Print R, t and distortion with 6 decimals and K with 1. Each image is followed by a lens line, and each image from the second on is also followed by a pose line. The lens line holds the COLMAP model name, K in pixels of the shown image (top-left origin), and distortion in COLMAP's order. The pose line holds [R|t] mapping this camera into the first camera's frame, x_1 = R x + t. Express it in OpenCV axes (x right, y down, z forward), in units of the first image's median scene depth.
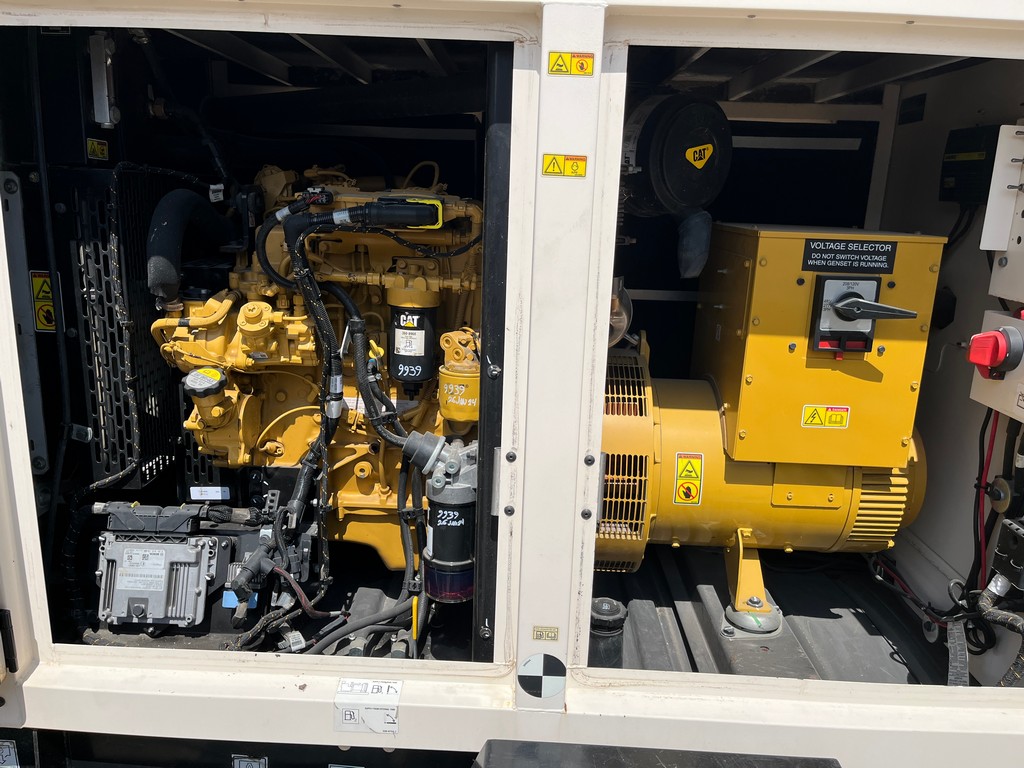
lens RADIAL K [[783.8, 0, 511.6], [0, 783.8, 387.6], [0, 0, 1]] dist [0.057223, -0.076168]
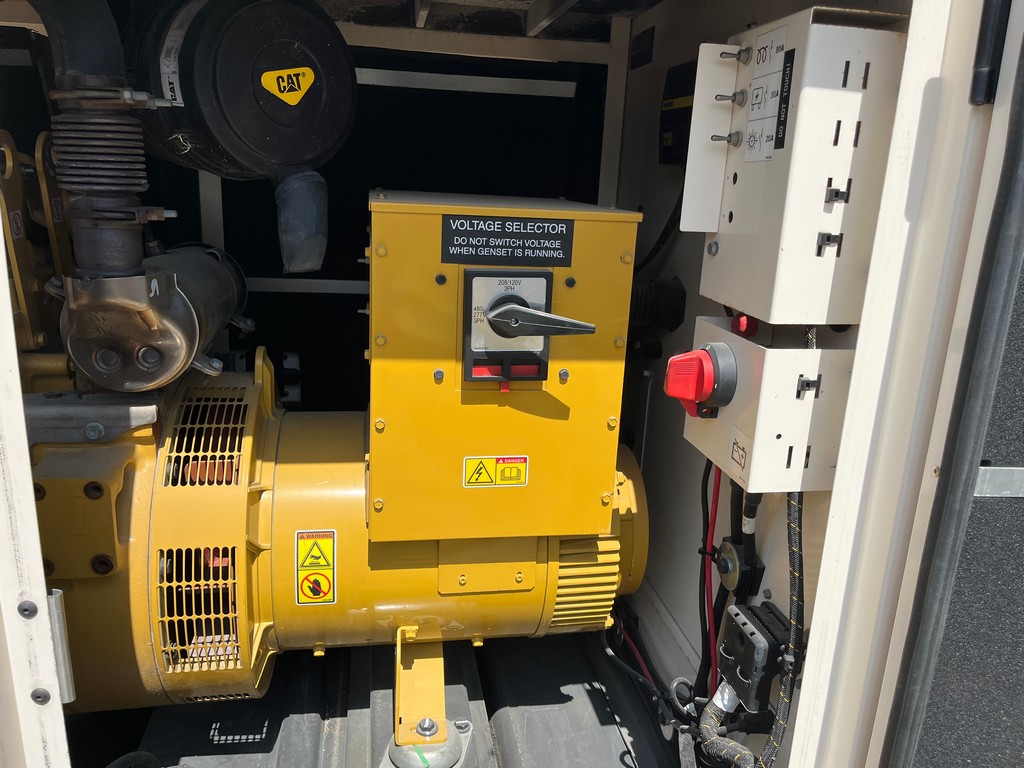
lens RADIAL K [[783.8, 0, 511.6], [0, 783.8, 387.6], [0, 0, 1]] dist [0.057223, -0.076168]
pose [[0.981598, -0.041361, 0.186426, 0.272481], [0.035186, 0.998721, 0.036309, -0.059268], [-0.187689, -0.029081, 0.981798, 0.304894]]
